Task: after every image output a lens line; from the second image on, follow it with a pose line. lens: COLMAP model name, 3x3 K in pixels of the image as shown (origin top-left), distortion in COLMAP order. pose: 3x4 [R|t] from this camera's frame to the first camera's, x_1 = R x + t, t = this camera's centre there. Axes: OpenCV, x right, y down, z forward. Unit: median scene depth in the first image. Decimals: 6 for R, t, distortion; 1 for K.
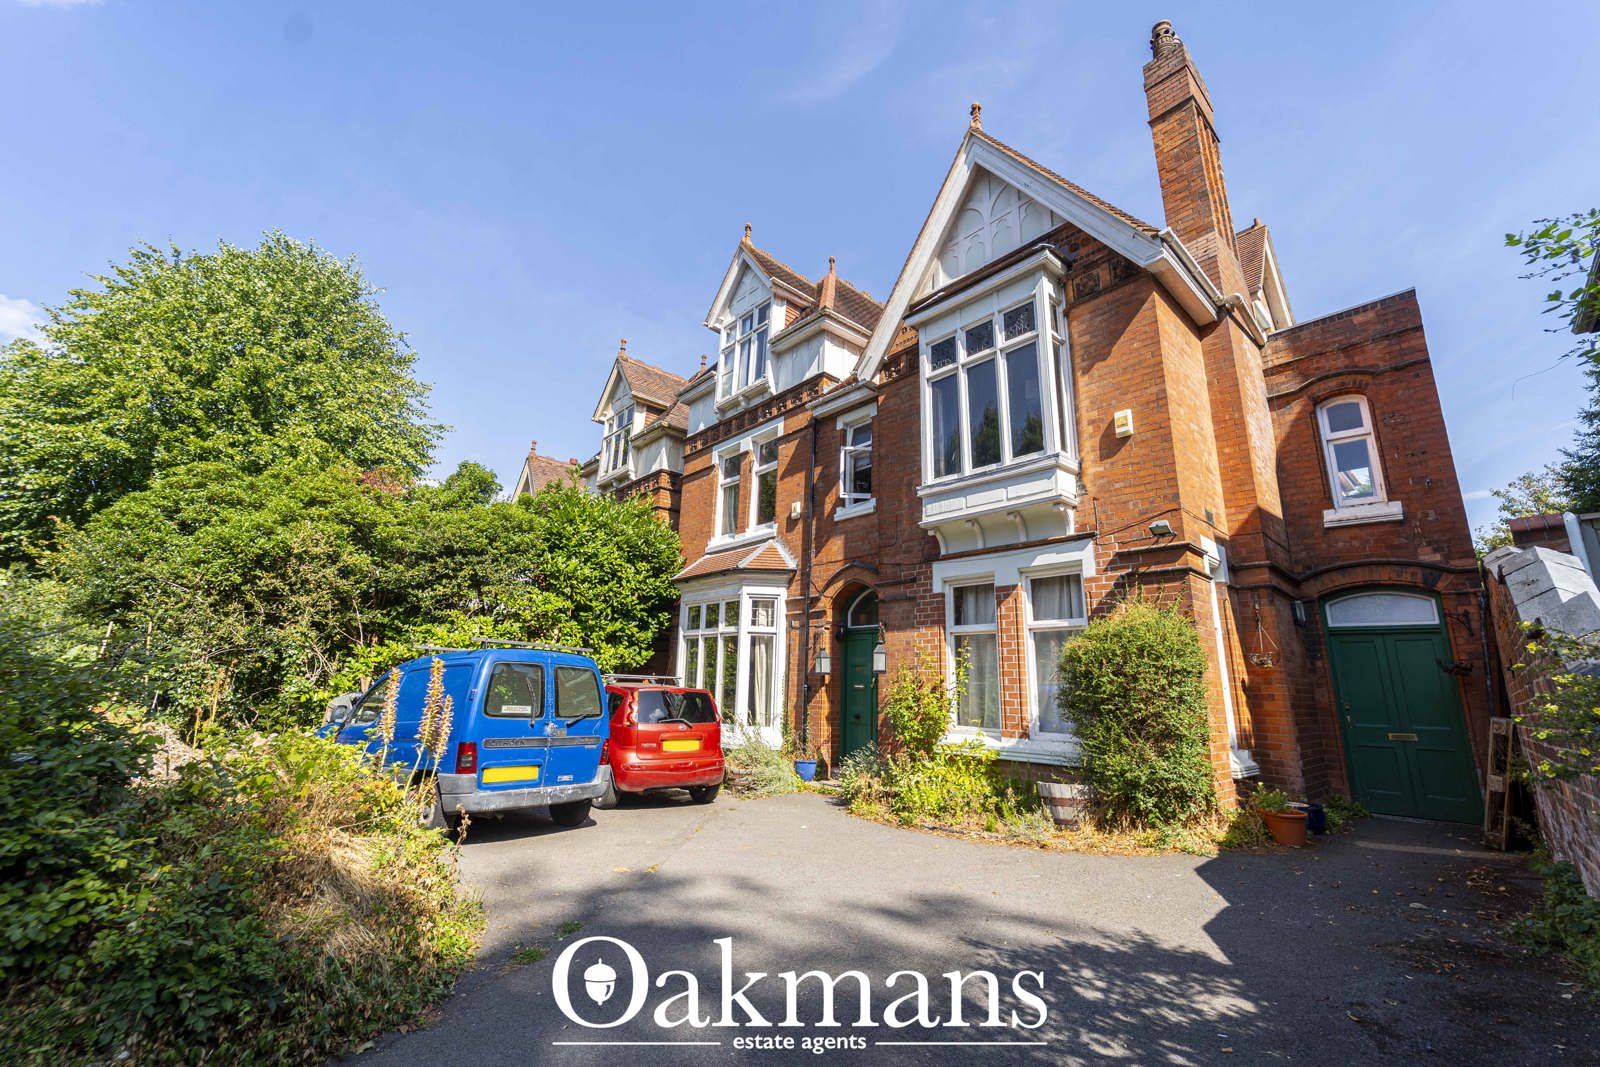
lens RADIAL K [[645.6, 0, 800.0], [0, 645.6, 533.5], [0, 0, 1]] dist [-0.007427, -0.000106]
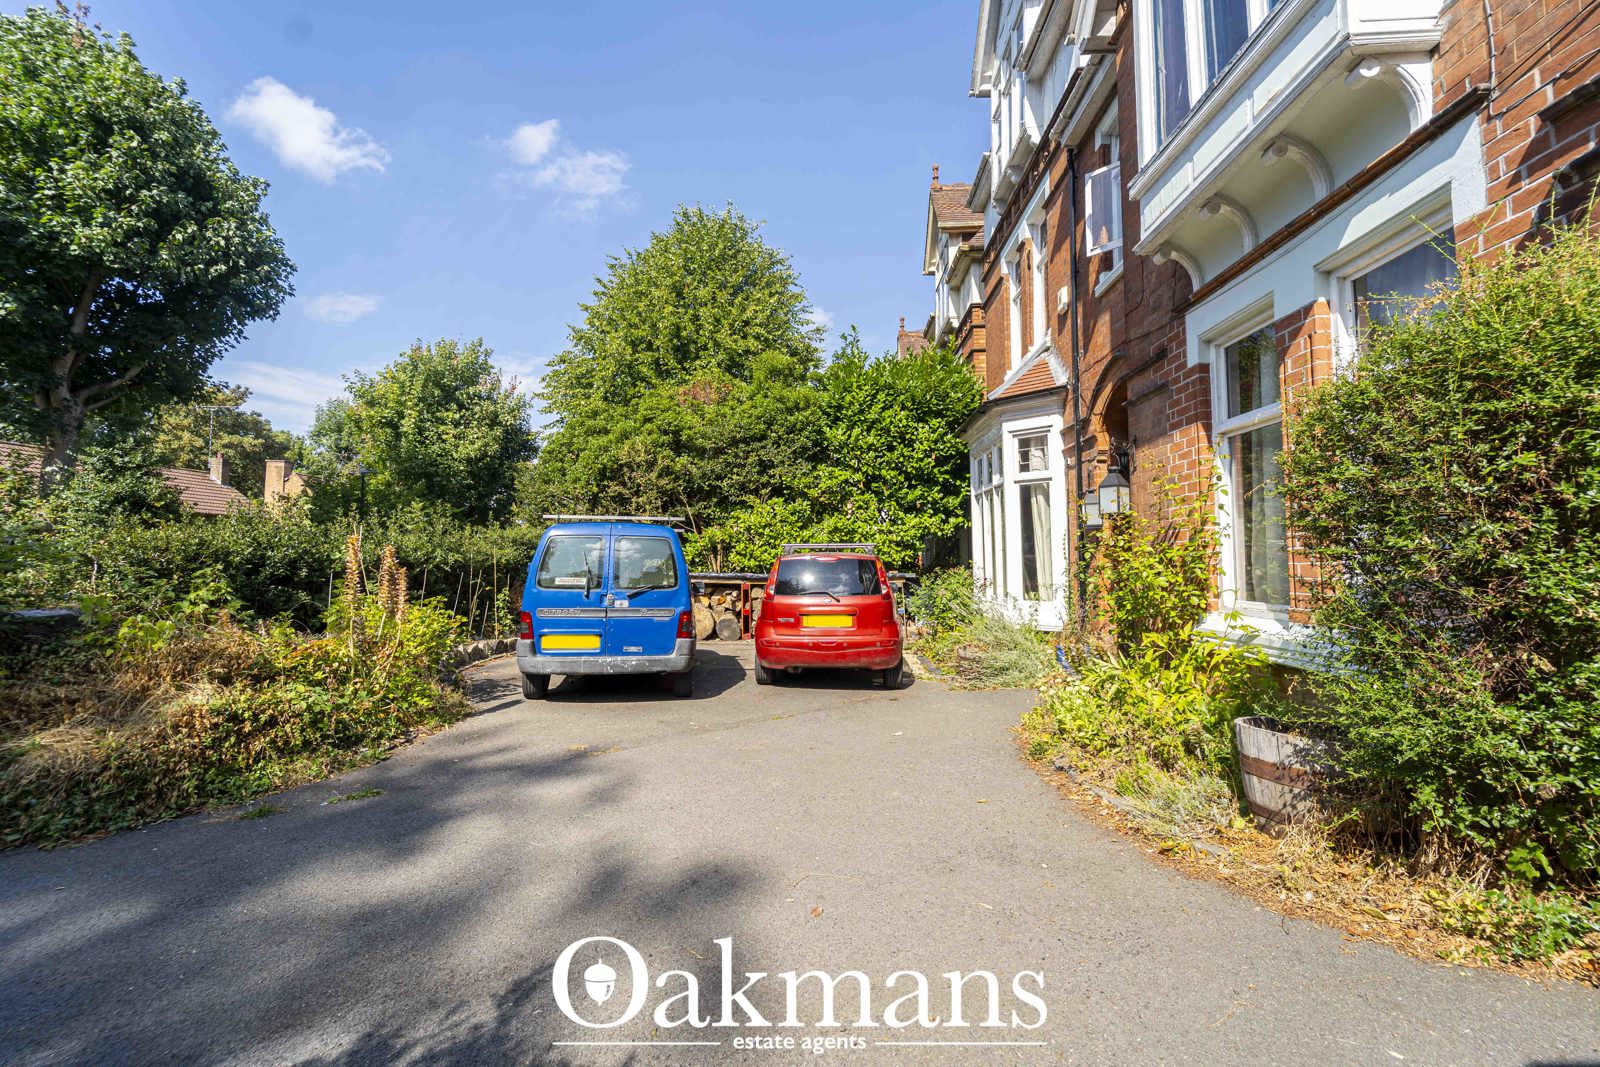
lens RADIAL K [[645.6, 0, 800.0], [0, 645.6, 533.5], [0, 0, 1]] dist [-0.007427, -0.000106]
pose [[0.711909, -0.067241, -0.699046, 0.302596], [0.194325, 0.975400, 0.104077, 0.095011], [0.674851, -0.209935, 0.707462, 0.312766]]
